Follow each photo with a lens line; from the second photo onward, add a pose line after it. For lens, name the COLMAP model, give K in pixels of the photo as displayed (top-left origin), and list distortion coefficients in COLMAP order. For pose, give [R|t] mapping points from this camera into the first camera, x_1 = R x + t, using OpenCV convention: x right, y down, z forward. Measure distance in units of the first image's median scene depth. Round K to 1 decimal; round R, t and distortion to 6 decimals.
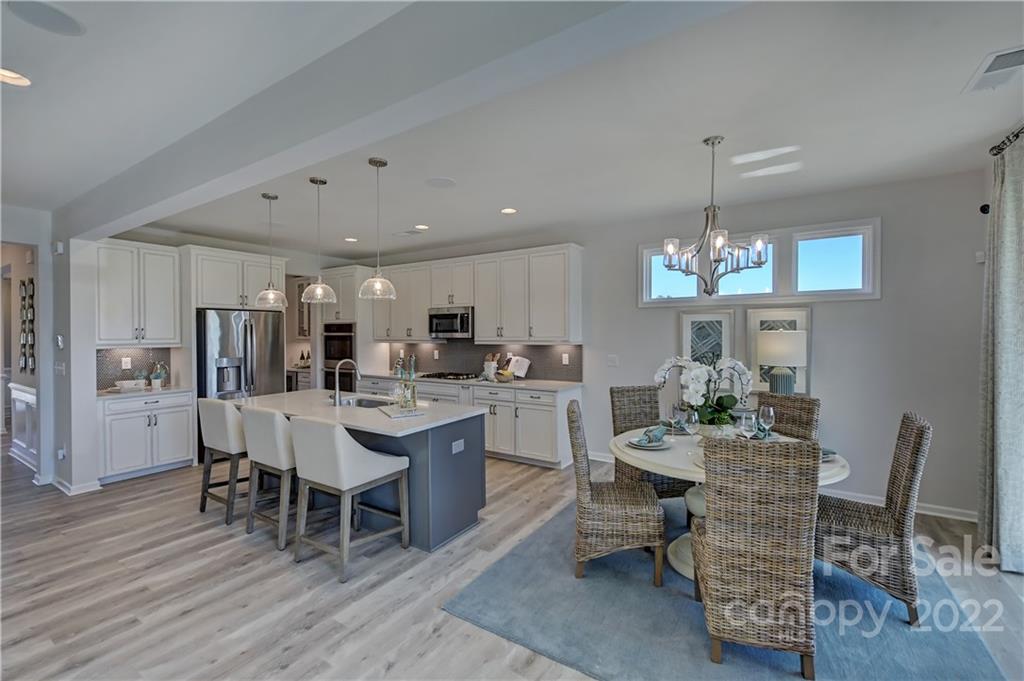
lens RADIAL K [[430.7, 0, 518.0], [0, 430.7, 336.9], [0, 0, 1]] dist [-0.001071, -0.000625]
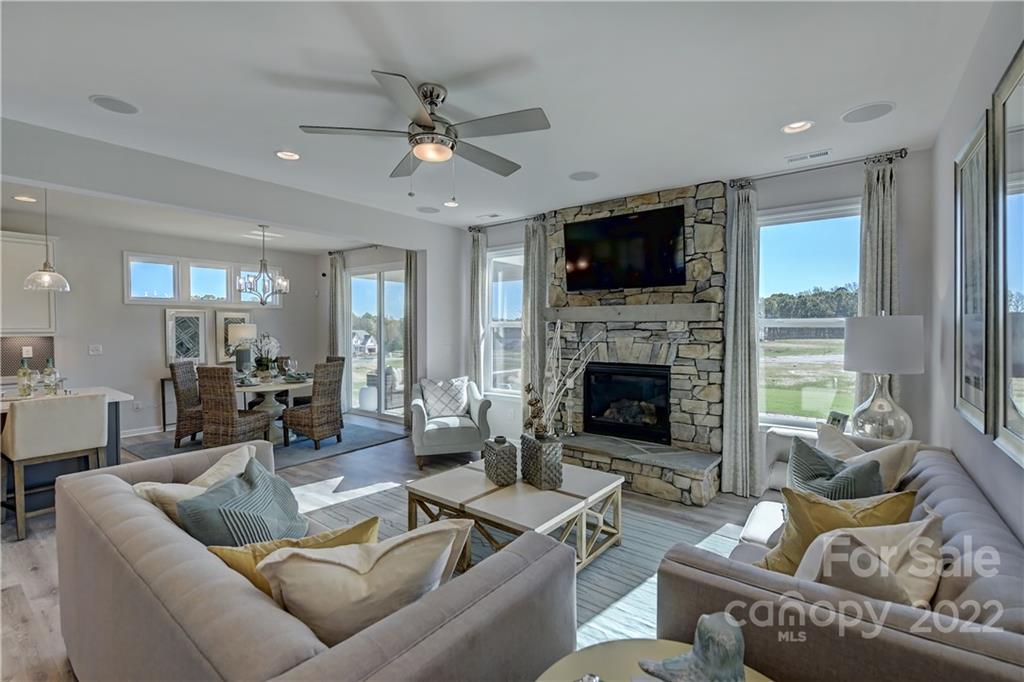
lens RADIAL K [[452.3, 0, 526.8], [0, 452.3, 339.7], [0, 0, 1]] dist [0.002762, -0.009438]
pose [[0.061451, -0.027952, 0.997719, -0.988055], [0.007438, 0.999593, 0.027546, 0.005592], [-0.998082, 0.005728, 0.061634, -0.203028]]
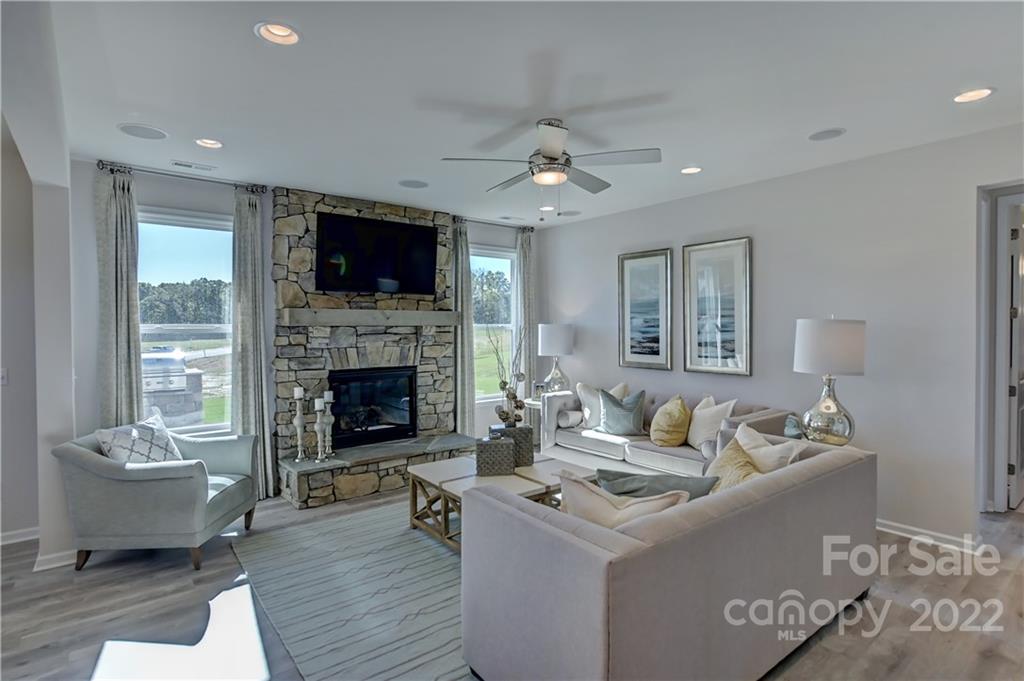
lens RADIAL K [[518.1, 0, 512.0], [0, 518.1, 340.5], [0, 0, 1]] dist [-0.002563, -0.001219]
pose [[-0.947997, -0.001546, 0.318276, -0.605150], [0.008362, 0.999522, 0.029761, -0.004966], [-0.318170, 0.030875, -0.947531, 0.671861]]
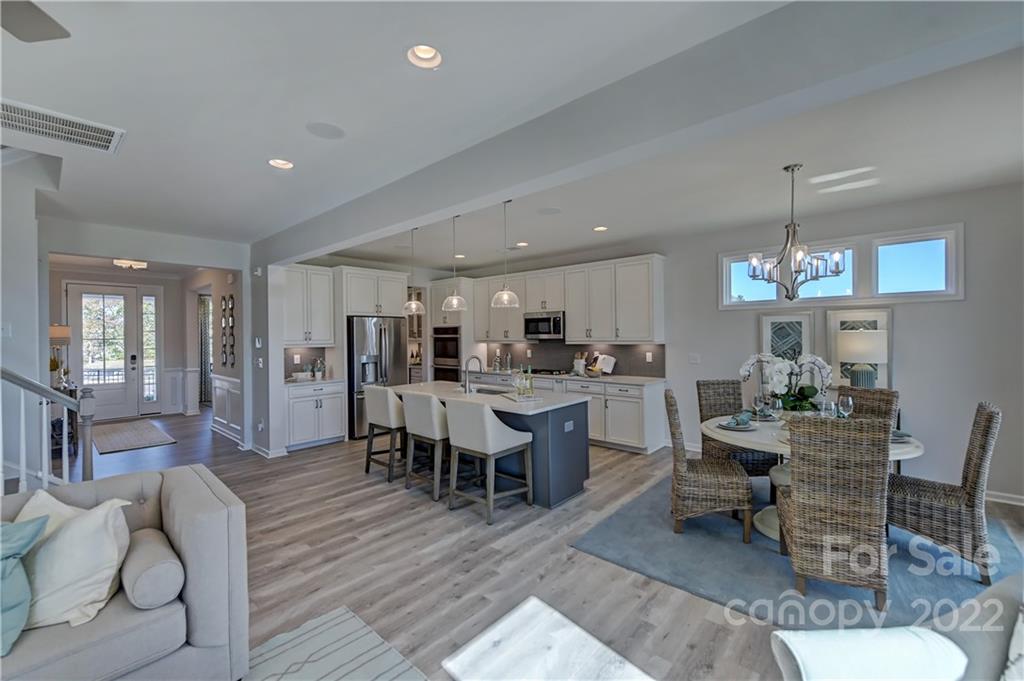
lens RADIAL K [[417.4, 0, 517.6], [0, 417.4, 335.2], [0, 0, 1]] dist [-0.002309, -0.002732]
pose [[0.988247, -0.005845, -0.152754, -0.074526], [0.004720, 0.999959, -0.007729, 0.001641], [0.152793, 0.006917, 0.988234, -0.148350]]
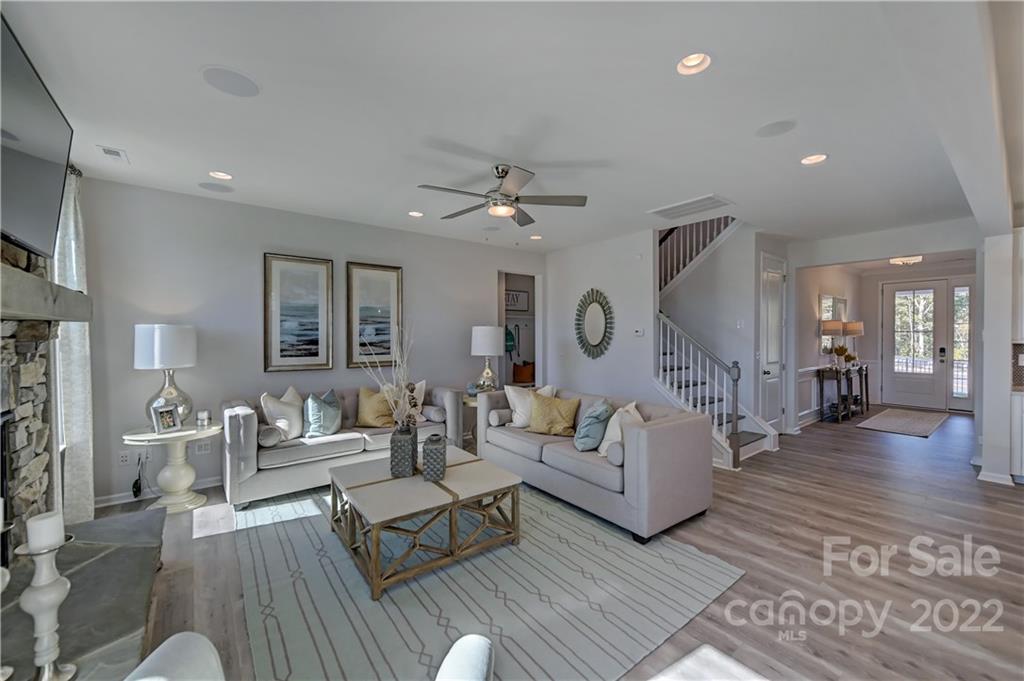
lens RADIAL K [[404.2, 0, 520.4], [0, 404.2, 340.4], [0, 0, 1]] dist [-0.000270, -0.000301]
pose [[-0.329292, 0.016345, -0.944087, 0.255910], [-0.002872, 0.999828, 0.018312, 0.008183], [0.944224, 0.008741, -0.329189, 0.229475]]
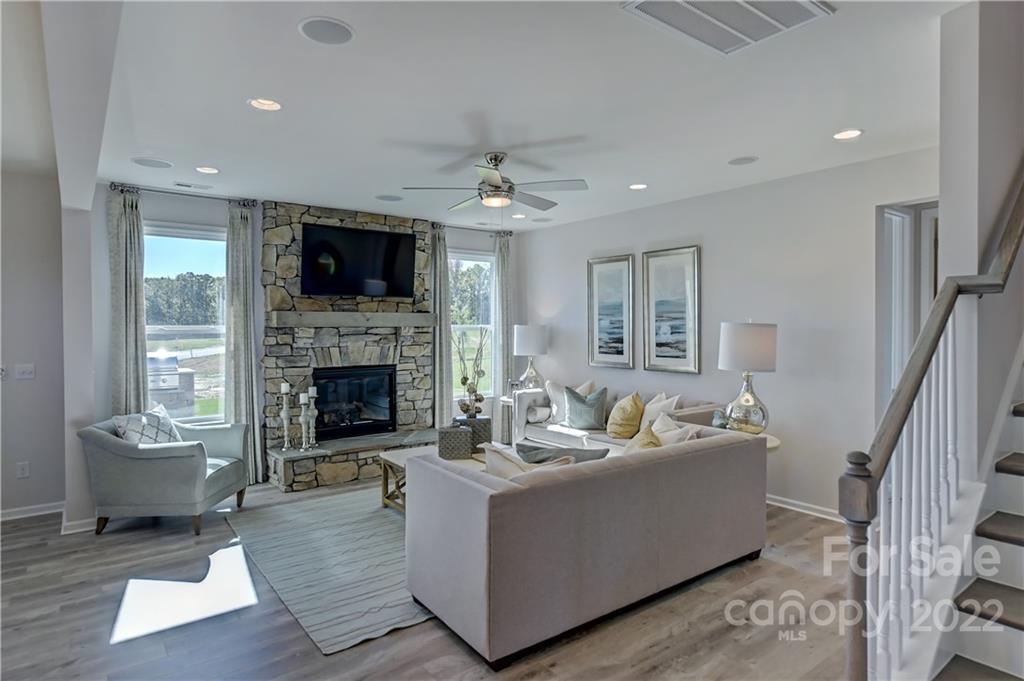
lens RADIAL K [[571.4, 0, 511.0], [0, 571.4, 338.9], [0, 0, 1]] dist [-0.002227, 0.000082]
pose [[-0.940081, -0.002383, 0.340942, -0.768559], [0.007287, 0.999607, 0.027081, -0.011529], [-0.340872, 0.027943, -0.939694, 0.840266]]
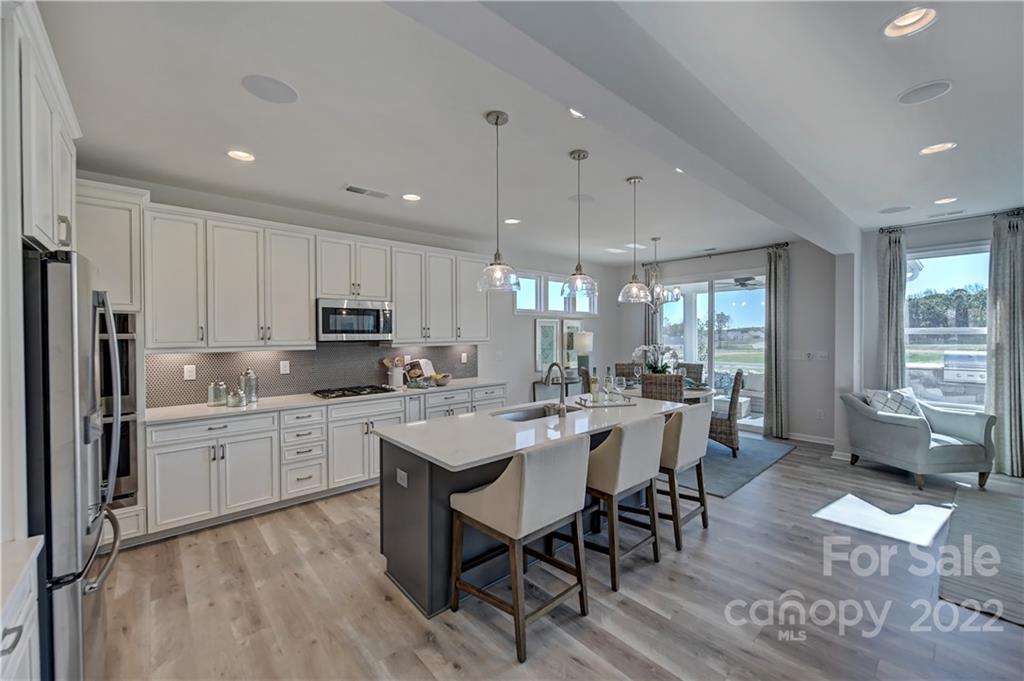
lens RADIAL K [[413.4, 0, 517.1], [0, 413.4, 335.7], [0, 0, 1]] dist [0.002605, -0.002992]
pose [[0.264361, -0.004520, 0.964413, -1.041263], [0.011888, 0.999928, 0.001428, -0.005372], [-0.964351, 0.011087, 0.264396, 0.727231]]
